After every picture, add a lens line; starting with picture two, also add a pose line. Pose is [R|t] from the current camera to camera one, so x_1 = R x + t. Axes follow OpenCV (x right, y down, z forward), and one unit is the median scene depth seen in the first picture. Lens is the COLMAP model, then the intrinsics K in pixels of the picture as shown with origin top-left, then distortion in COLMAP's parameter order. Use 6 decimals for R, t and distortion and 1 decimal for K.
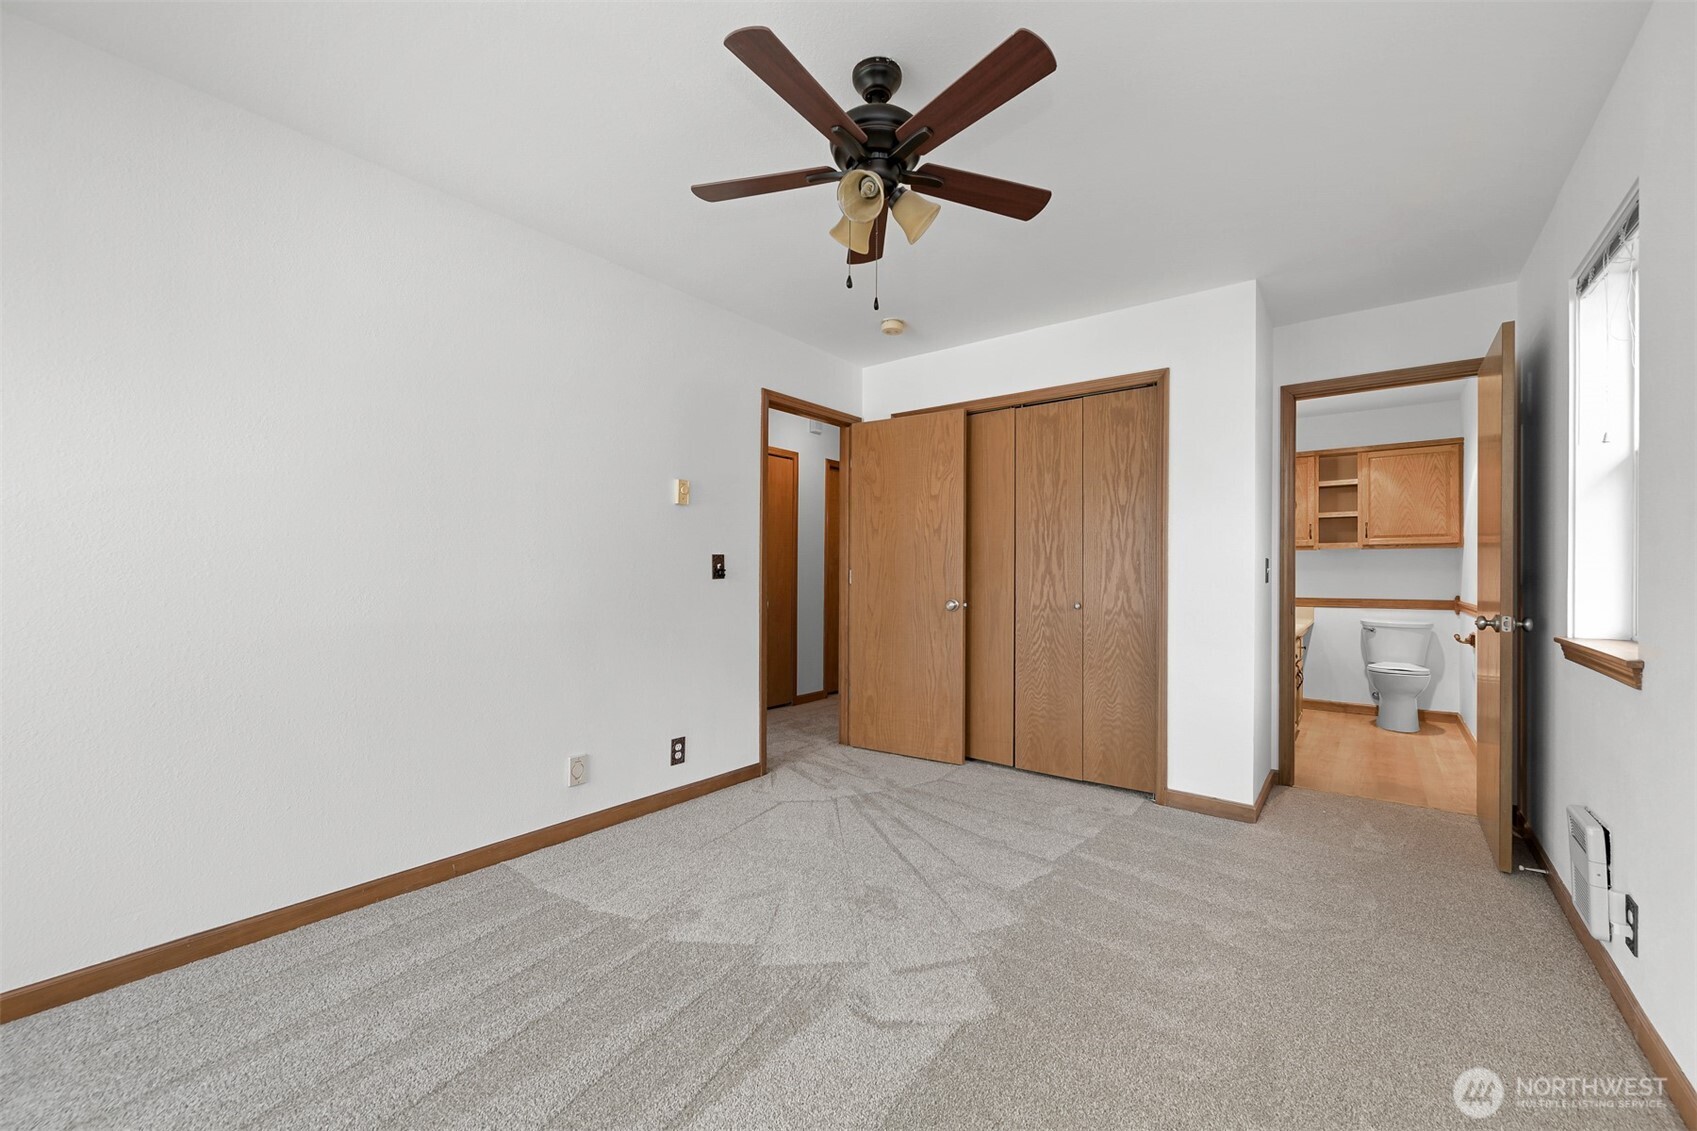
lens RADIAL K [[672.8, 0, 847.1], [0, 672.8, 565.2], [0, 0, 1]] dist [-0.001505, 0.000647]
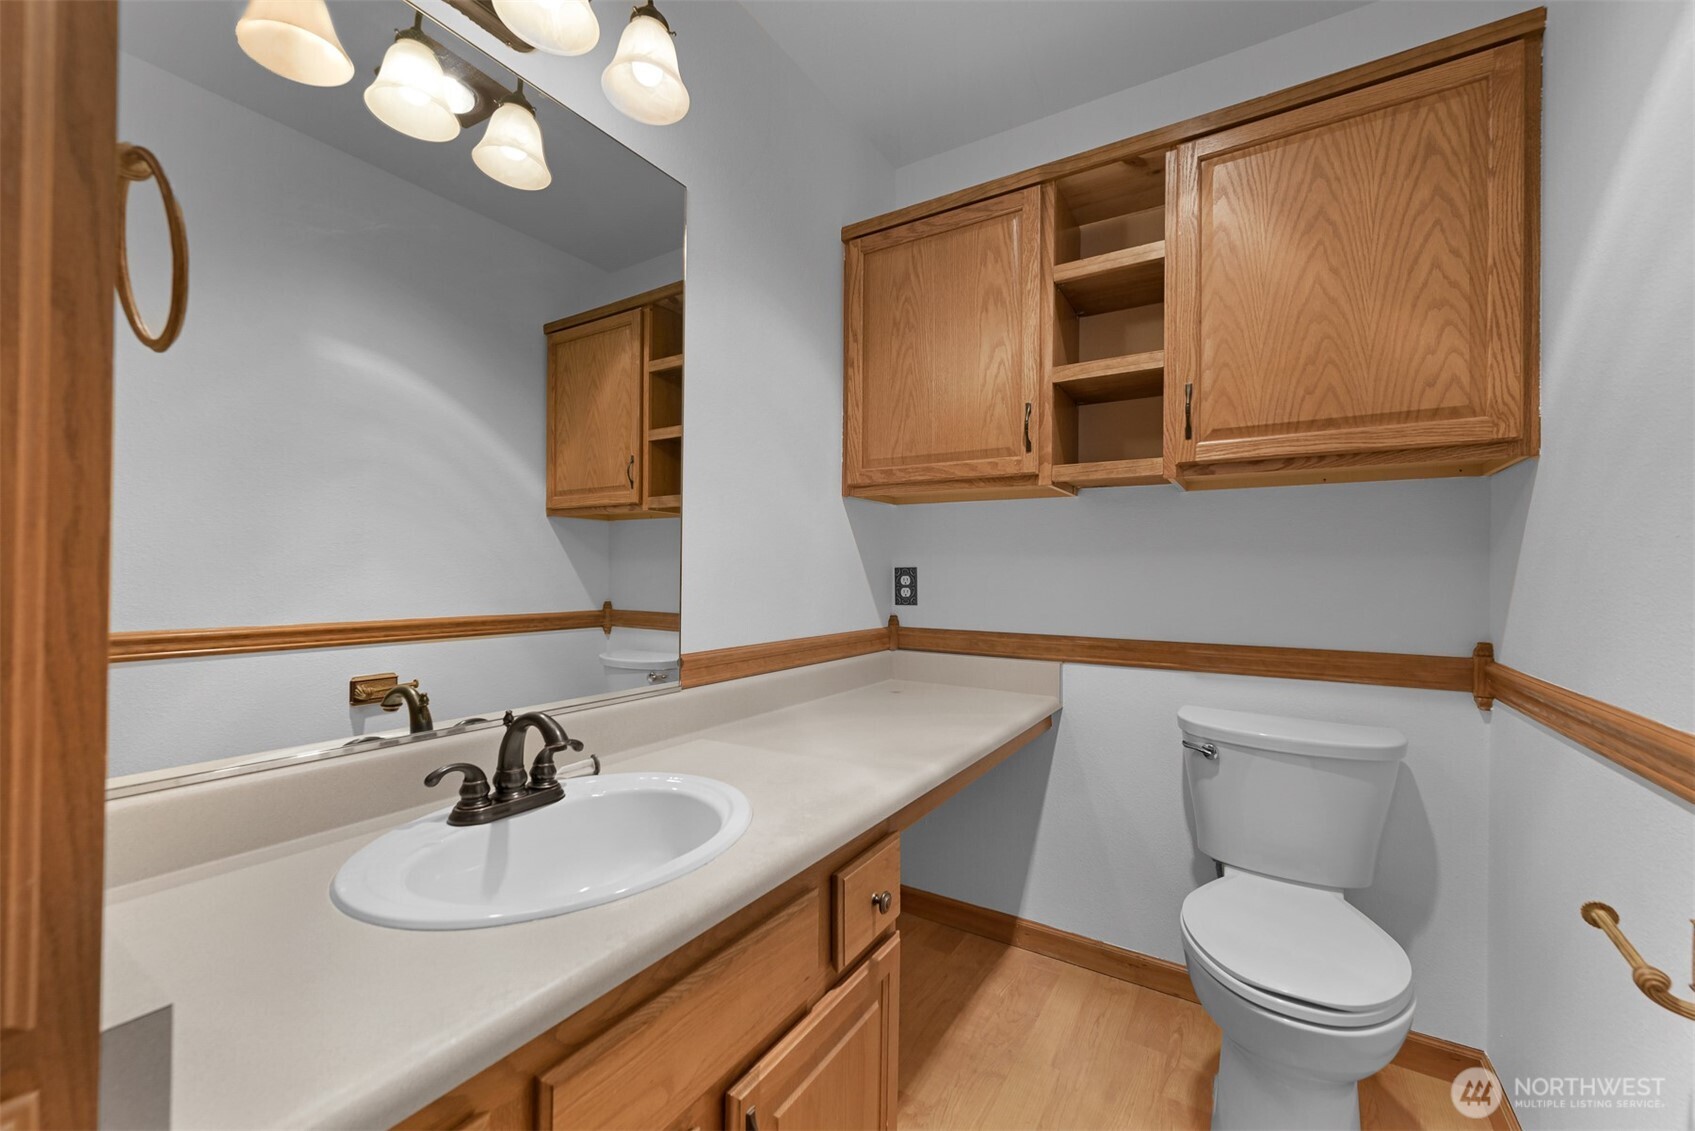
lens RADIAL K [[672.0, 0, 848.2], [0, 672.0, 571.2], [0, 0, 1]] dist [-0.001505, 0.000647]
pose [[0.995006, 0.004230, 0.099726, 0.602372], [-0.004979, 0.999961, 0.007260, 0.013881], [-0.099692, -0.007720, 0.994988, 0.732971]]
